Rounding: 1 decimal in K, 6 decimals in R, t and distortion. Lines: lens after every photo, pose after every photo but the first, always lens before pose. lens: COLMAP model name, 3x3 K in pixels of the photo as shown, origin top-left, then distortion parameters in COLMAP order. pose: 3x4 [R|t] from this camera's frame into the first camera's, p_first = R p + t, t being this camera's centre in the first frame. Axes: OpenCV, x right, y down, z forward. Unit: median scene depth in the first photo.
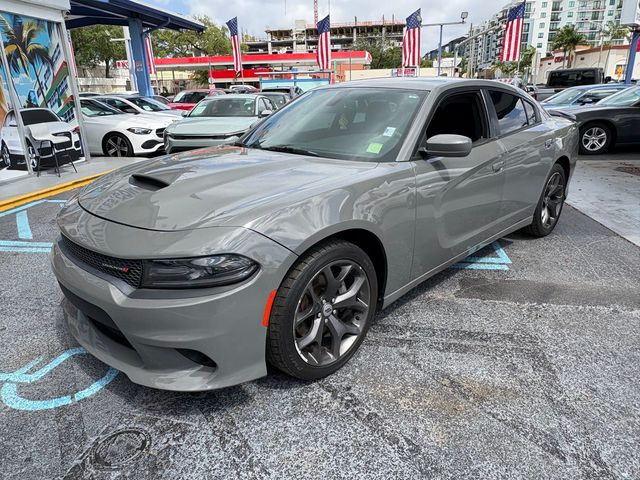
lens RADIAL K [[437.0, 0, 320.8], [0, 437.0, 236.6], [0, 0, 1]] dist [-0.003969, 0.006177]
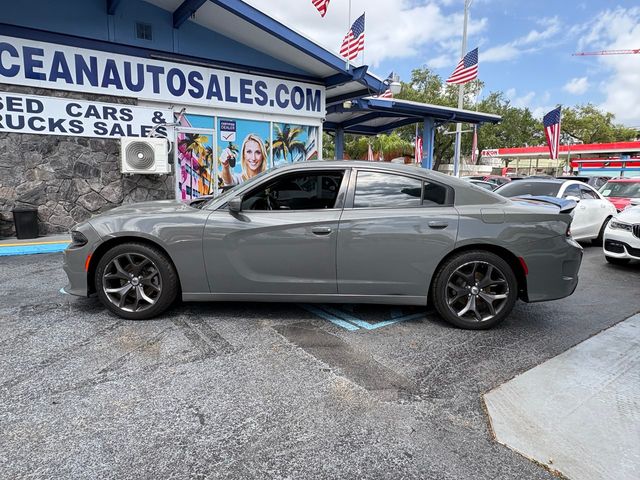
lens RADIAL K [[437.0, 0, 318.6], [0, 437.0, 242.1], [0, 0, 1]] dist [-0.003969, 0.006177]
pose [[0.681307, 0.139399, -0.718602, 1.179226], [-0.262207, 0.963032, -0.061783, -0.049197], [0.683424, 0.230516, 0.692672, 0.153597]]
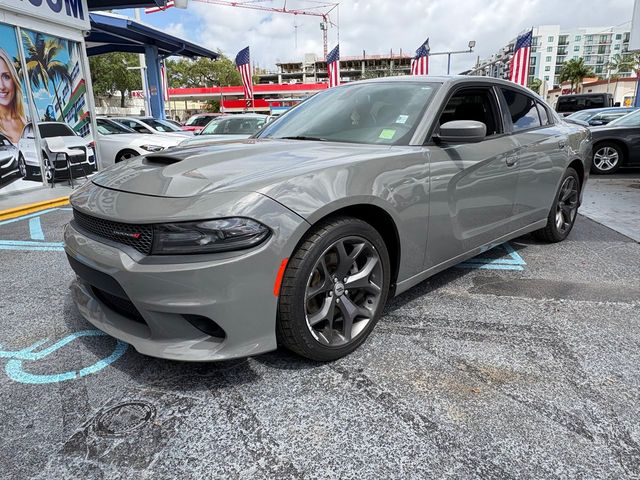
lens RADIAL K [[437.0, 0, 317.2], [0, 437.0, 241.0], [0, 0, 1]] dist [-0.003969, 0.006177]
pose [[0.999629, 0.011355, -0.024764, -0.007065], [-0.012754, 0.998288, -0.057089, 0.076573], [0.024073, 0.057383, 0.998062, 0.012821]]
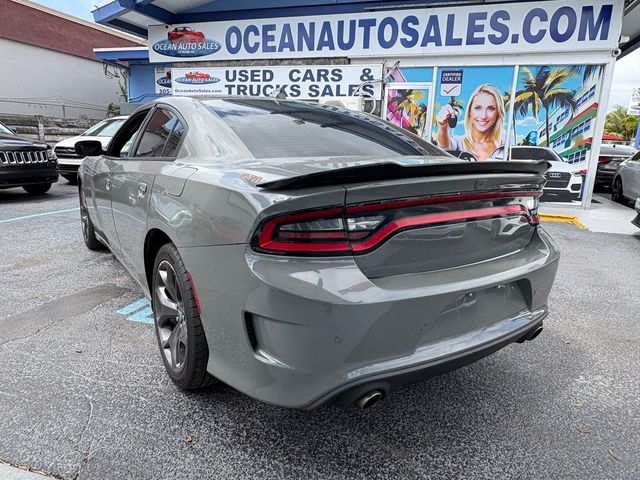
lens RADIAL K [[437.0, 0, 315.6], [0, 437.0, 240.6], [0, 0, 1]] dist [-0.003969, 0.006177]
pose [[-0.185795, 0.238096, -0.953305, 1.205161], [-0.341834, 0.893932, 0.289889, -0.458767], [0.921211, 0.379732, -0.084699, 1.454900]]
